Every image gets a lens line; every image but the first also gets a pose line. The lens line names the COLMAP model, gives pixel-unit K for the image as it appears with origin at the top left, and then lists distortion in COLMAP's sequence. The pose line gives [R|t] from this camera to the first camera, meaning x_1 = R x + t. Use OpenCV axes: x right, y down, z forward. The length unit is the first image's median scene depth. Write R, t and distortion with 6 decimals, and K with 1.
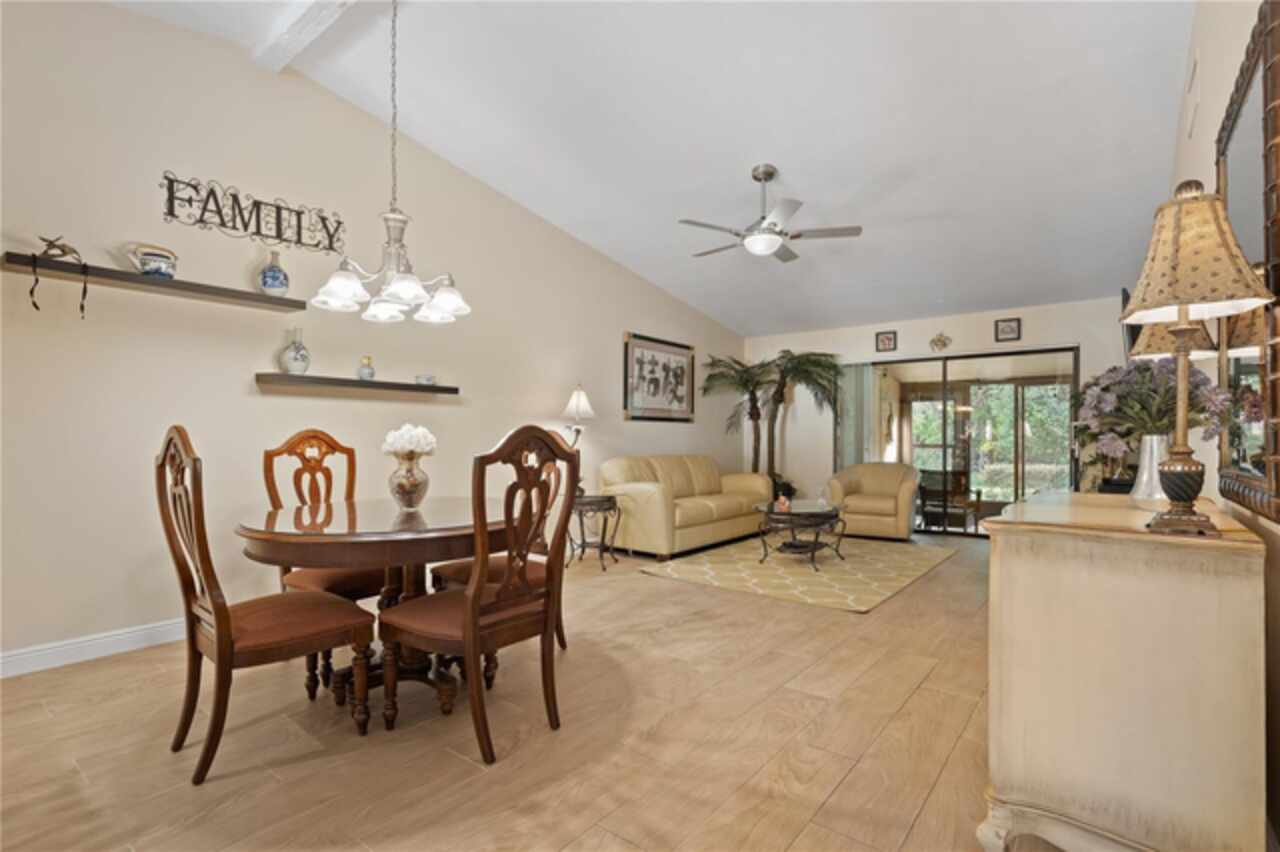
lens RADIAL K [[604.8, 0, 638.6], [0, 604.8, 432.8], [0, 0, 1]] dist [0.016364, -0.000081]
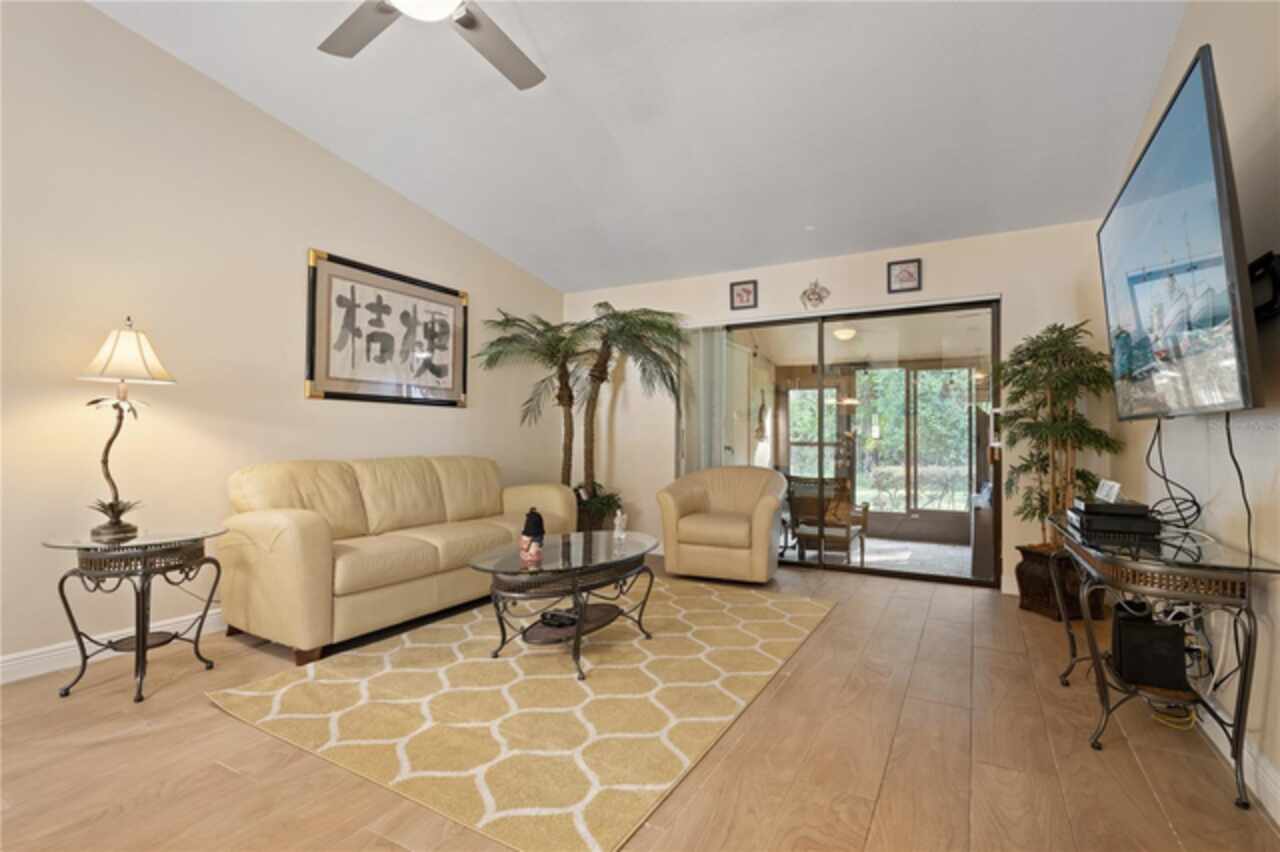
lens RADIAL K [[604.8, 0, 632.8], [0, 604.8, 423.4], [0, 0, 1]] dist [0.016364, -0.000081]
pose [[0.989403, 0.006506, 0.145051, 0.191242], [-0.004451, 0.999885, -0.014482, 0.010159], [-0.145129, 0.013683, 0.989318, 0.345567]]
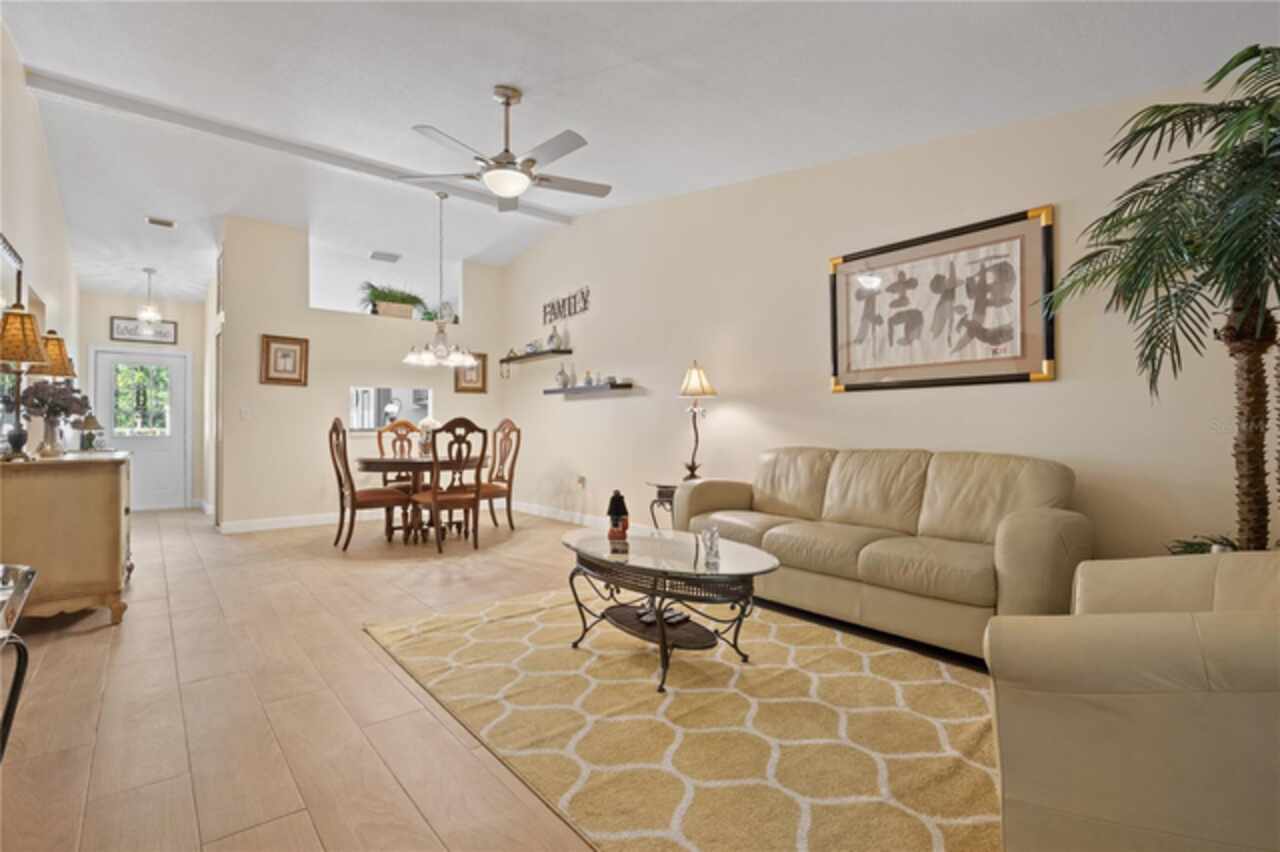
lens RADIAL K [[604.8, 0, 642.1], [0, 604.8, 423.3], [0, 0, 1]] dist [0.016364, -0.000081]
pose [[-0.202962, -0.009447, -0.979141, 0.625114], [0.013330, 0.999834, -0.012410, 0.016630], [0.979096, -0.015571, -0.202802, 0.871021]]
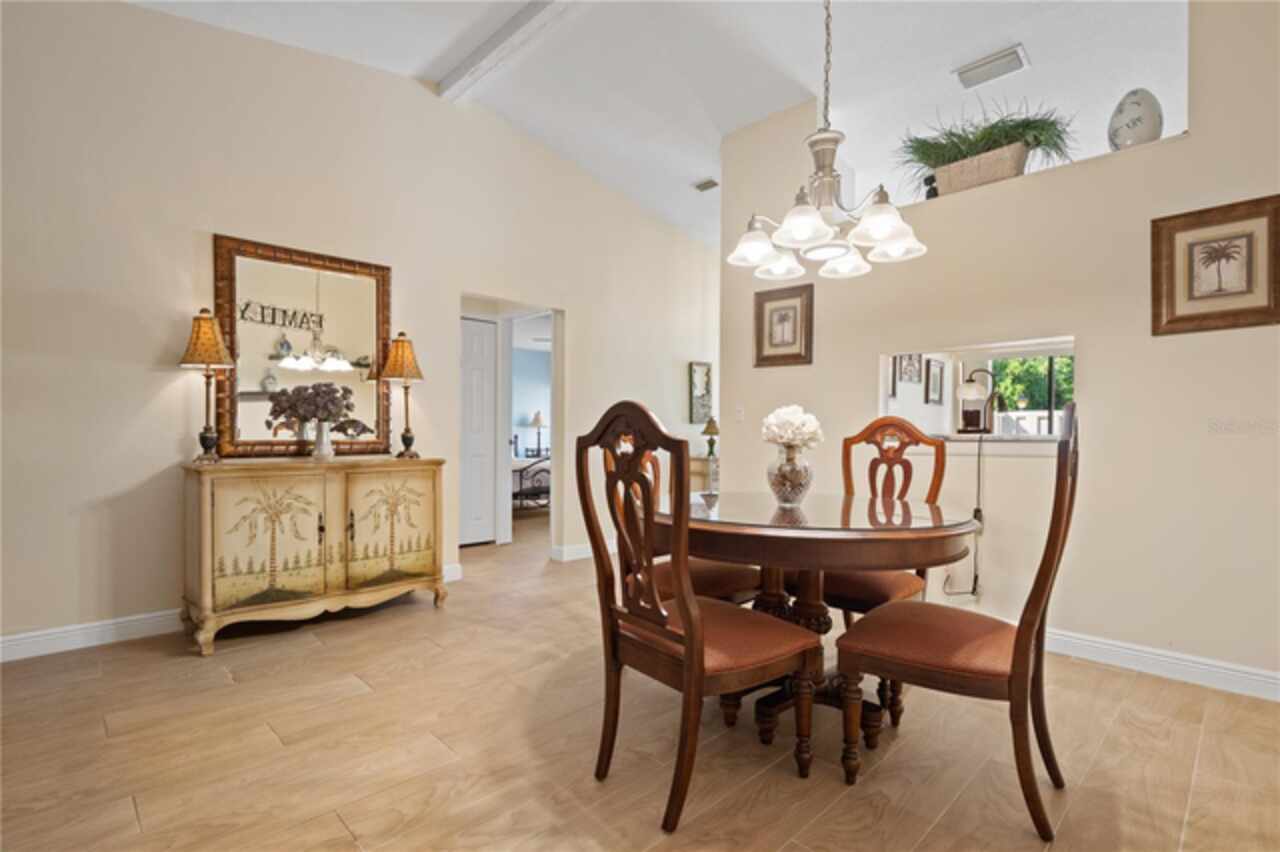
lens RADIAL K [[604.8, 0, 638.5], [0, 604.8, 437.2], [0, 0, 1]] dist [0.016364, -0.000081]
pose [[-0.991170, -0.010972, 0.132143, -0.110909], [-0.011918, 0.999909, -0.006374, 0.013622], [-0.132061, -0.007893, -0.991210, 0.745593]]
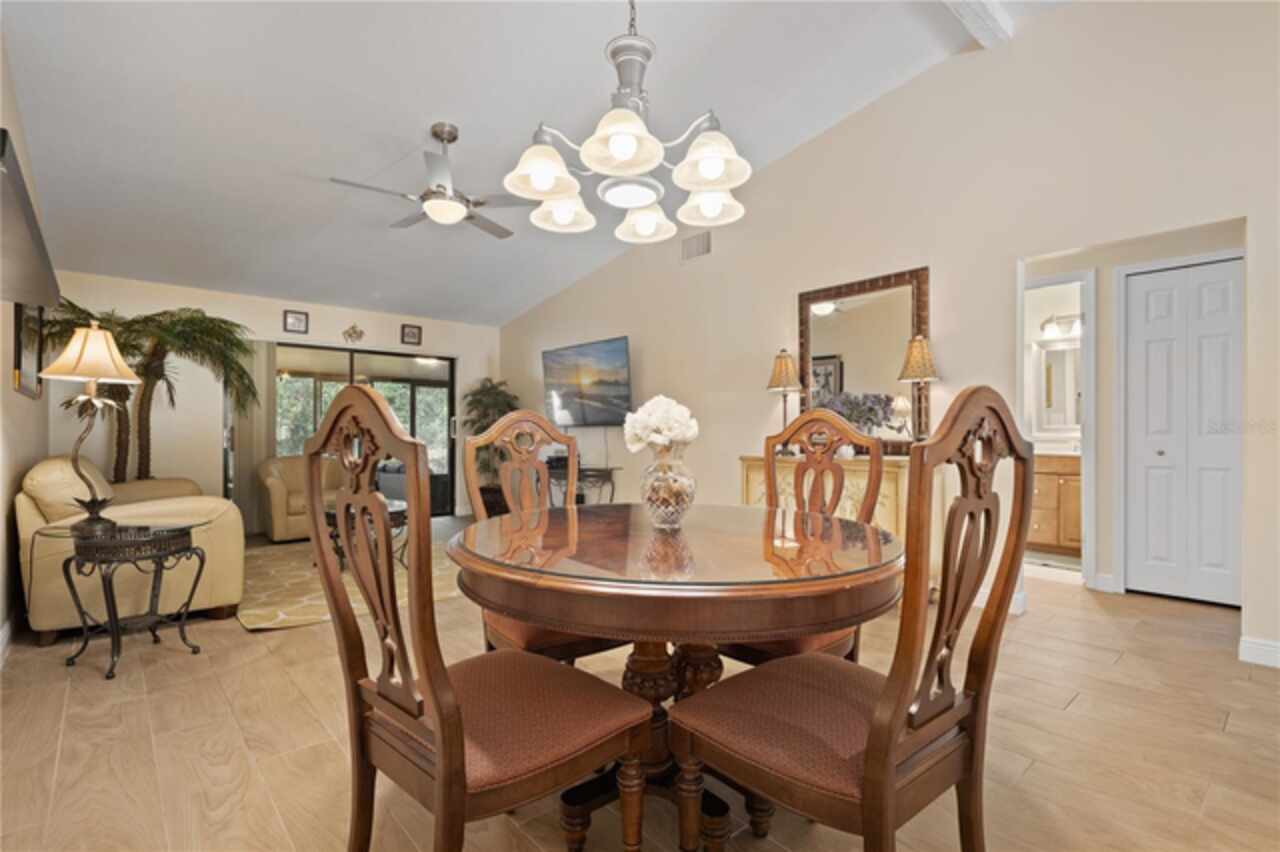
lens RADIAL K [[604.8, 0, 633.1], [0, 604.8, 434.0], [0, 0, 1]] dist [0.016364, -0.000081]
pose [[0.188882, 0.002283, 0.981997, -0.408812], [-0.016702, 0.999860, 0.000888, 0.007761], [-0.981858, -0.016569, 0.188894, 0.360074]]
